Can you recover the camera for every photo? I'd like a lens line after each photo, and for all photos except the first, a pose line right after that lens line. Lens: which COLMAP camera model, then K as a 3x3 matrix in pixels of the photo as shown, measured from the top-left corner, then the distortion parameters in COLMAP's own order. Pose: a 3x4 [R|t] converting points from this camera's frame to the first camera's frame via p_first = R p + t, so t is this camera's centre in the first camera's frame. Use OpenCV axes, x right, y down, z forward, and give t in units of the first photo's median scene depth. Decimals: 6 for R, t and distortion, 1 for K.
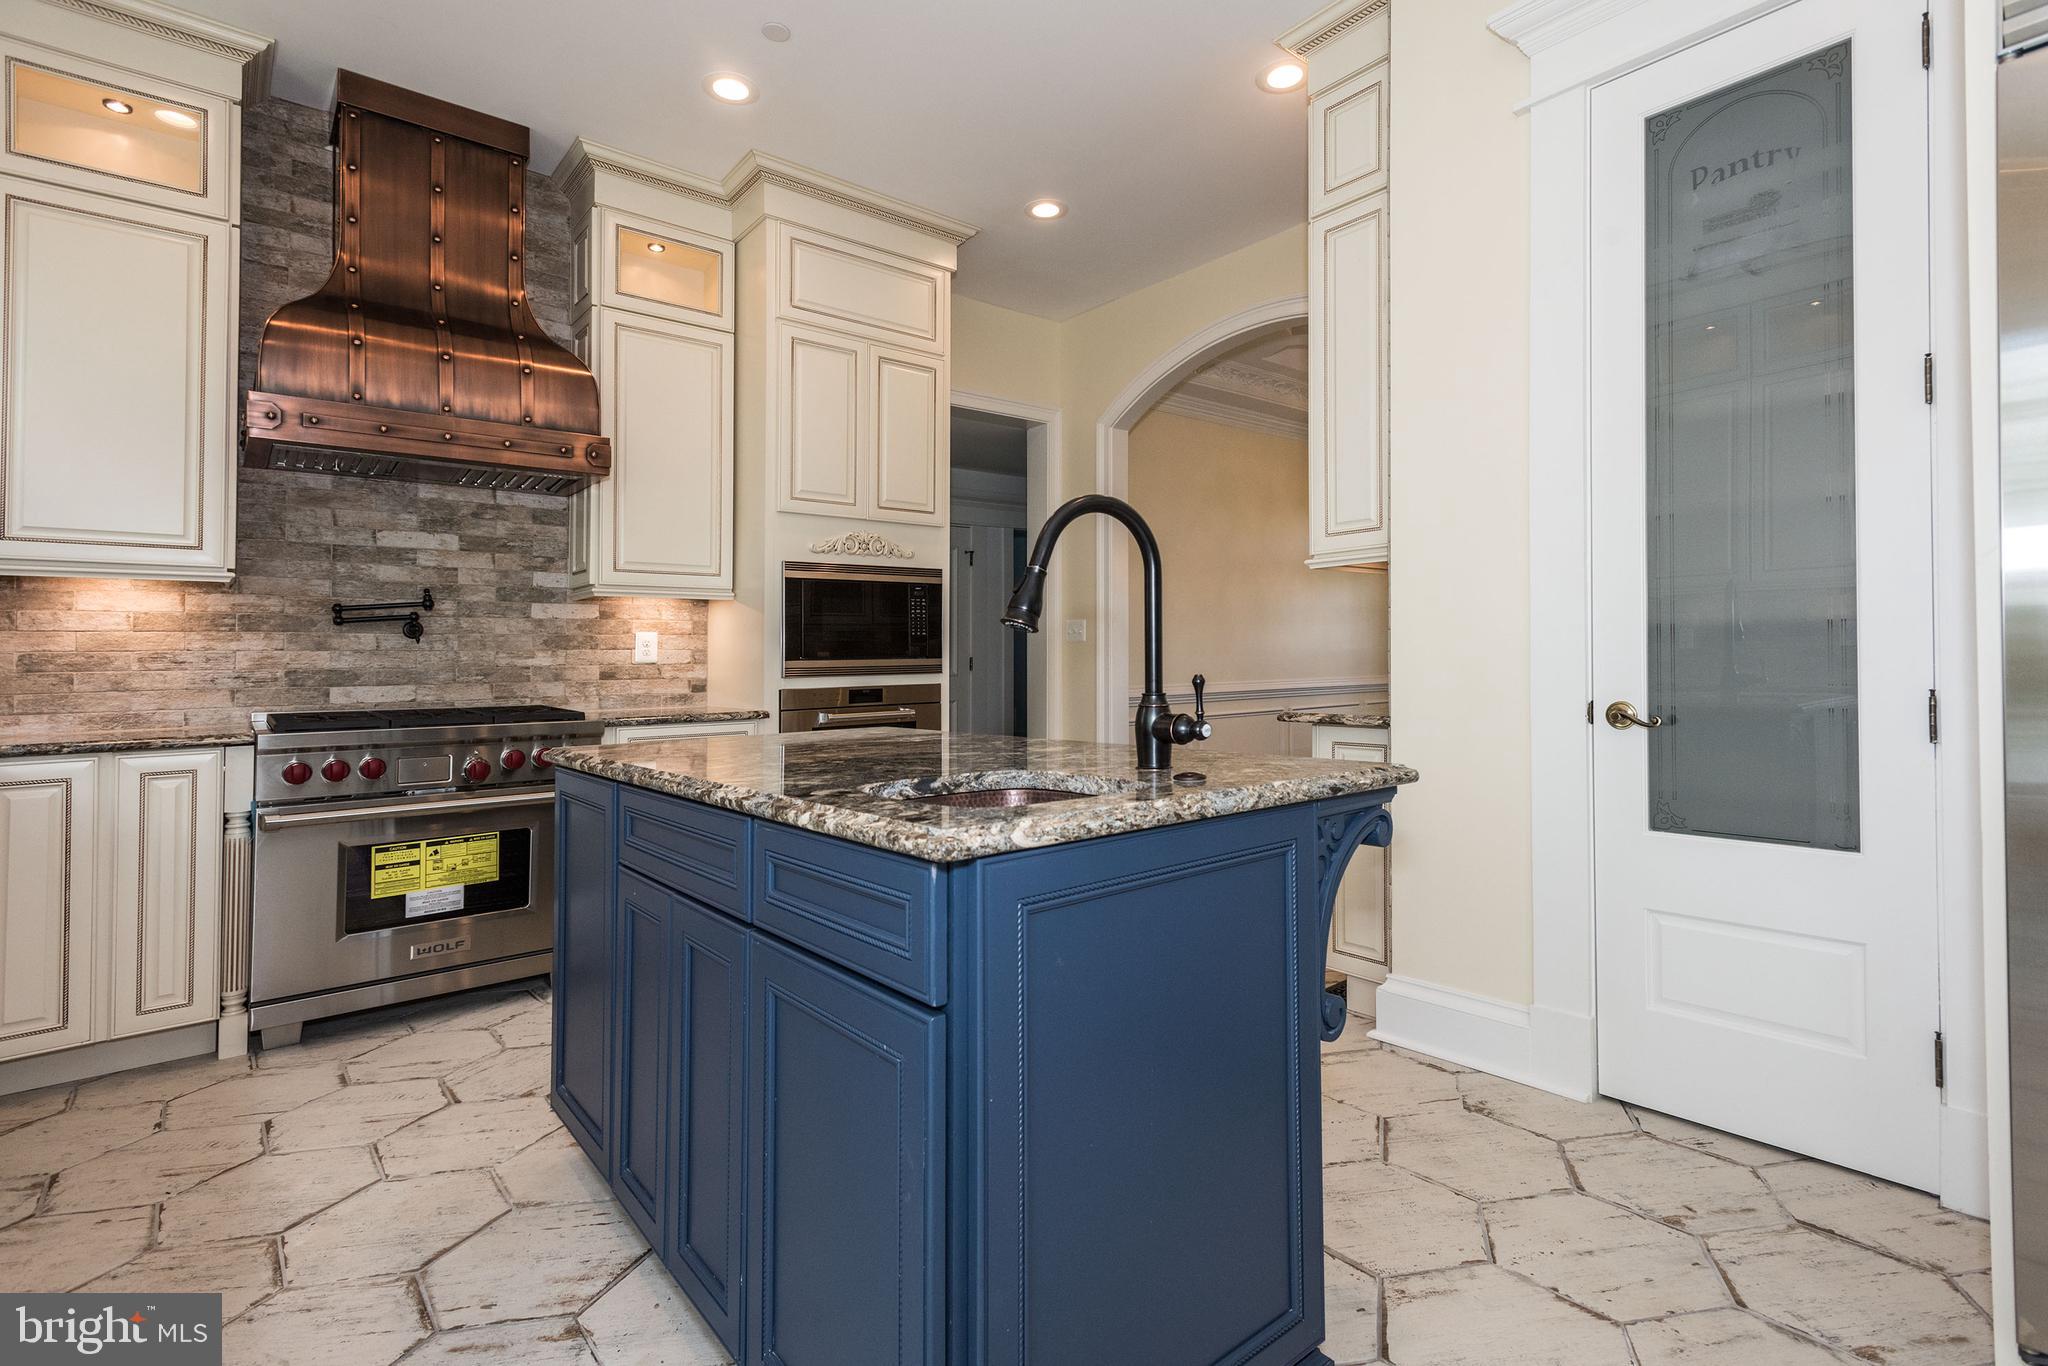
lens RADIAL K [[963.2, 0, 1028.2], [0, 963.2, 628.5], [0, 0, 1]] dist [0.021417, -0.008883]
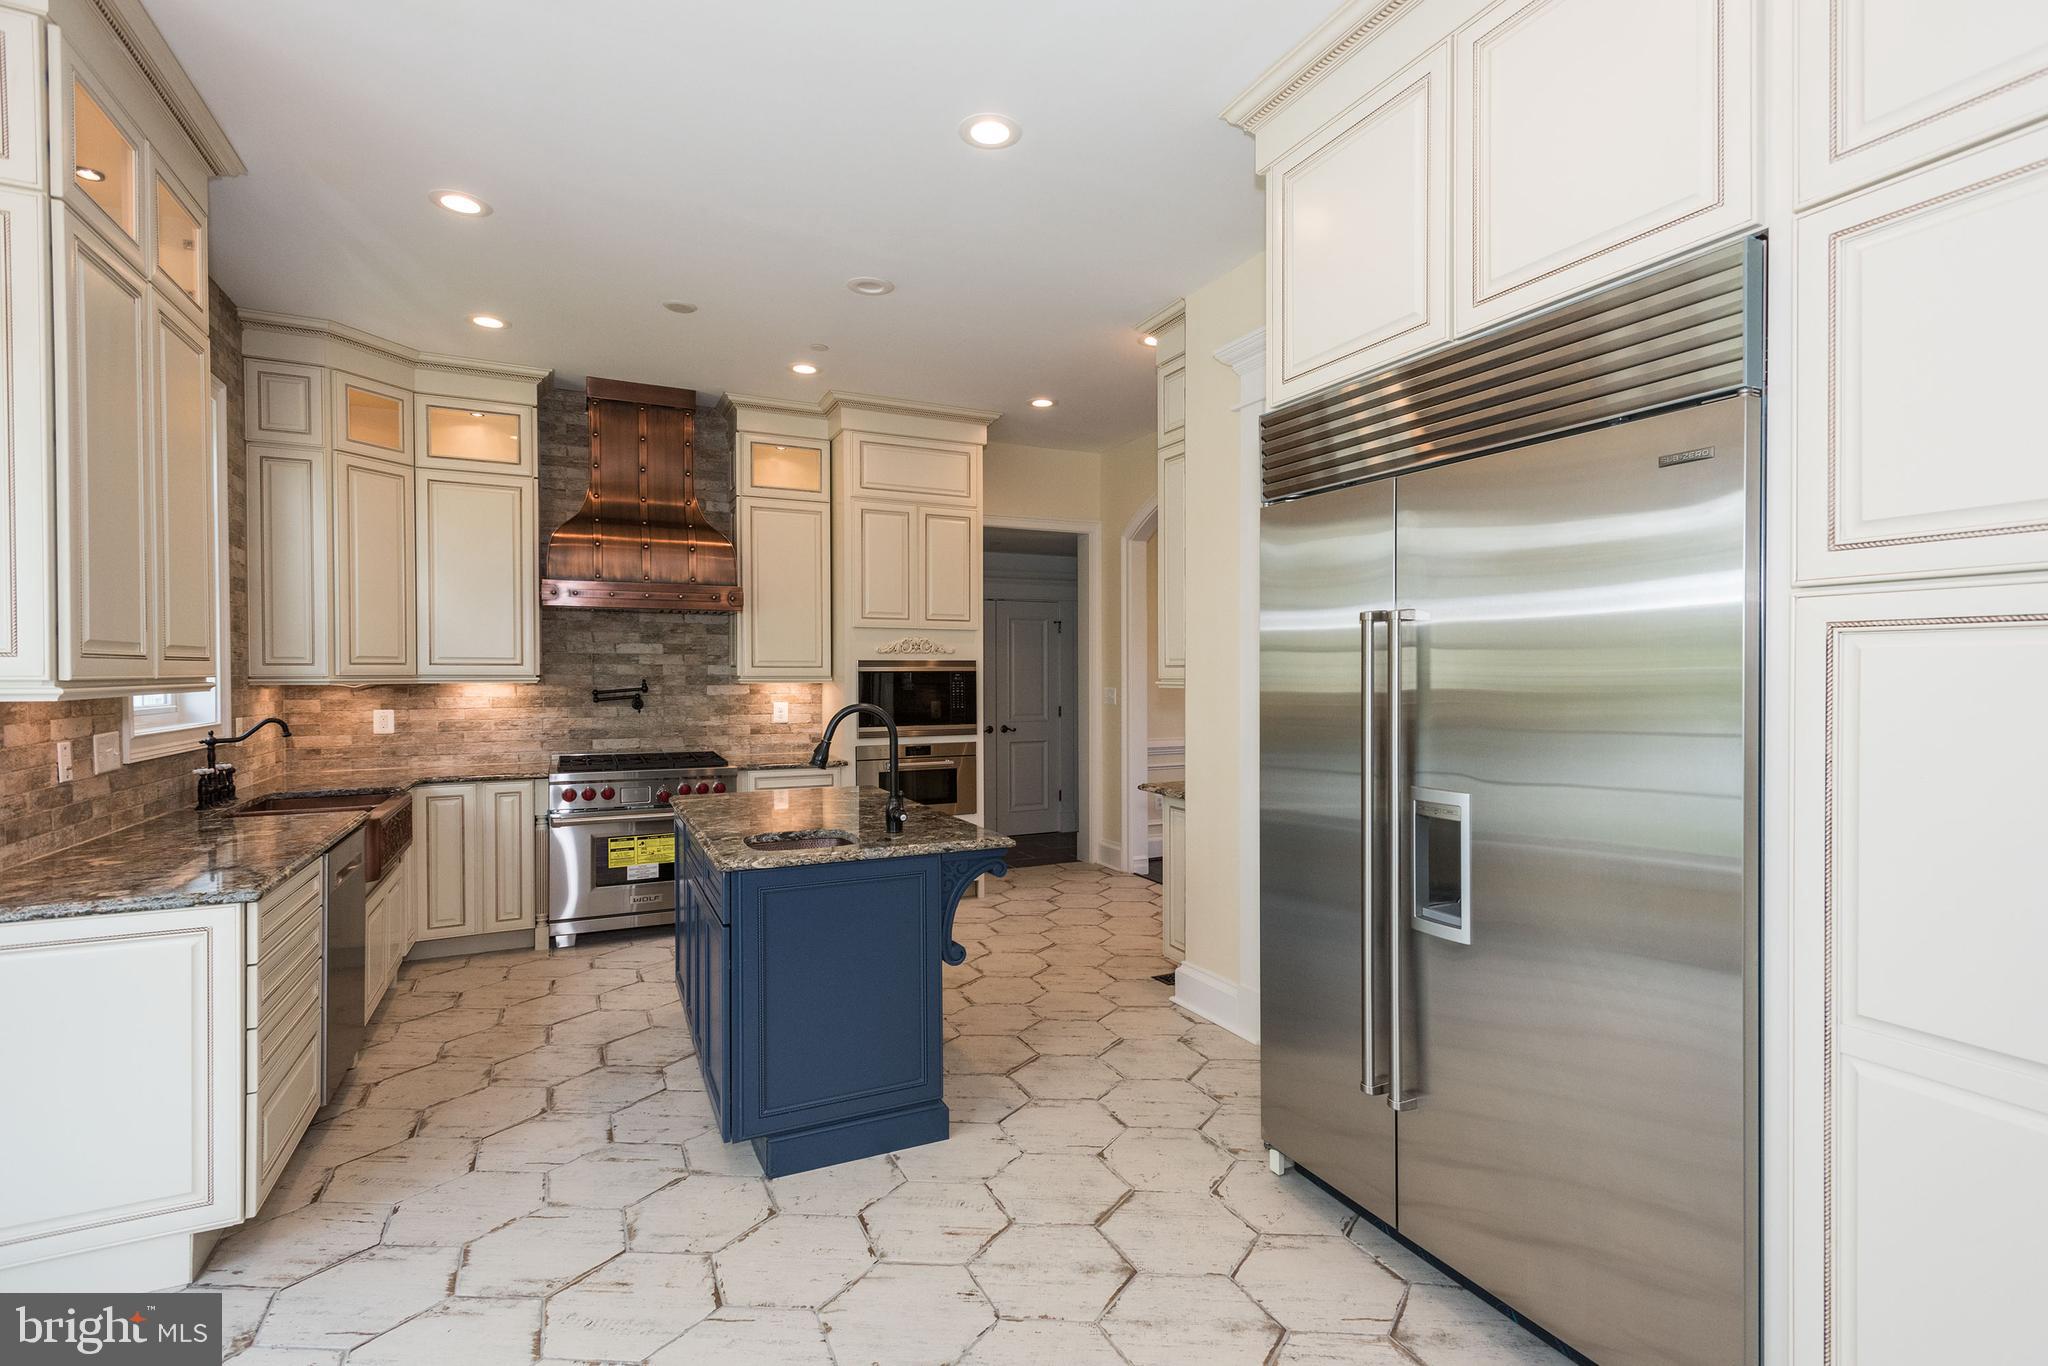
lens RADIAL K [[960.9, 0, 1036.9], [0, 960.9, 679.6], [0, 0, 1]] dist [0.013798, -0.000742]
pose [[0.970807, 0.018163, -0.239172, 0.417974], [-0.006444, 0.998744, 0.049689, -0.131391], [0.239774, -0.046697, 0.969705, -0.416478]]
